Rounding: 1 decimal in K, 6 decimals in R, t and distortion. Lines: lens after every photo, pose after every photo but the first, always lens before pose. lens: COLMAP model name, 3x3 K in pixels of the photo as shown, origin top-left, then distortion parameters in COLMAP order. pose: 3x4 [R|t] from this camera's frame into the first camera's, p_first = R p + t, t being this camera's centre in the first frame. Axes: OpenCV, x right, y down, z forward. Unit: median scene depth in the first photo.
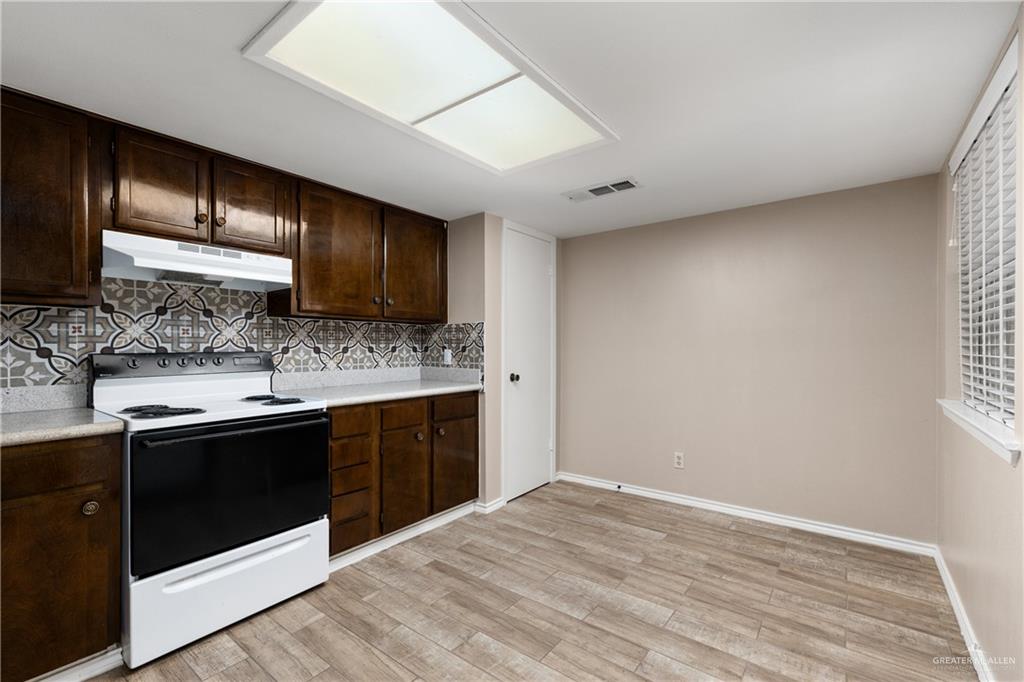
lens RADIAL K [[447.5, 0, 502.2], [0, 447.5, 344.3], [0, 0, 1]] dist [0.000656, 0.000192]
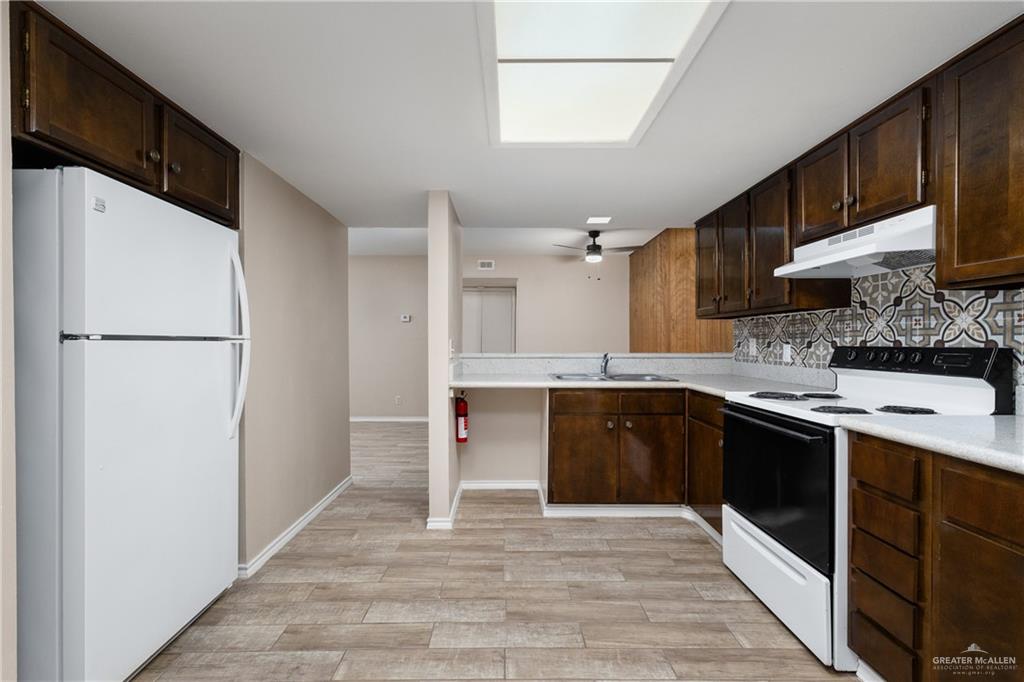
lens RADIAL K [[447.5, 0, 504.3], [0, 447.5, 343.4], [0, 0, 1]] dist [0.000656, 0.000192]
pose [[-0.789569, 0.014824, -0.613482, 0.423996], [0.016386, 0.999861, 0.003071, -0.003912], [0.613442, -0.007627, -0.789703, 1.170792]]
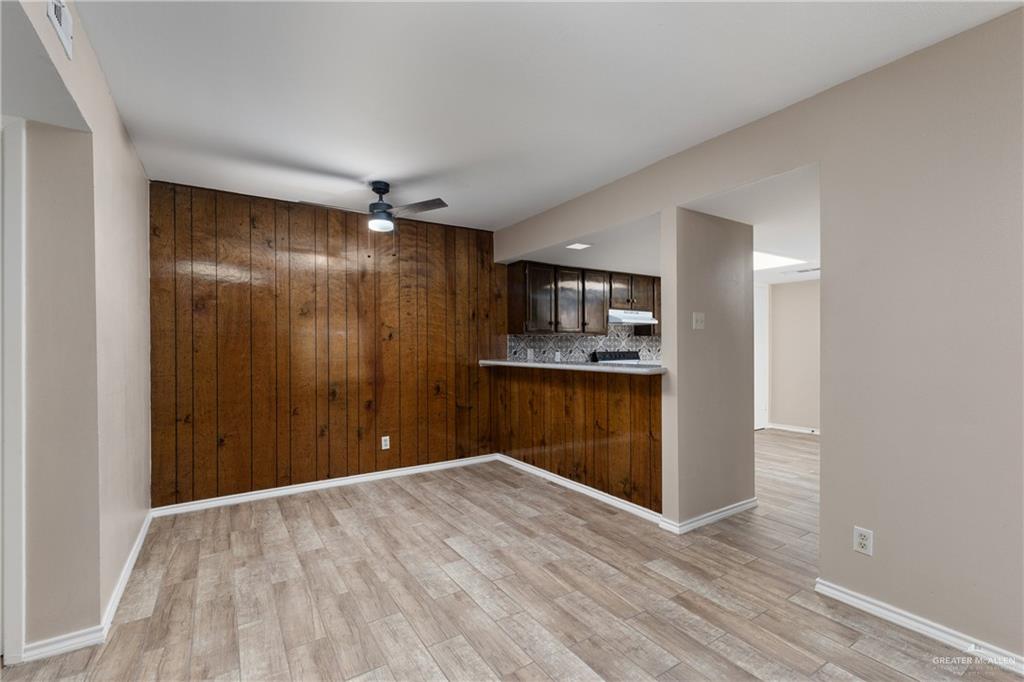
lens RADIAL K [[447.5, 0, 513.1], [0, 447.5, 345.7], [0, 0, 1]] dist [0.000656, 0.000192]
pose [[0.948118, -0.011038, -0.317728, -0.430702], [0.008920, 0.999927, -0.008122, 0.000087], [0.317795, 0.004866, 0.948147, -1.532191]]
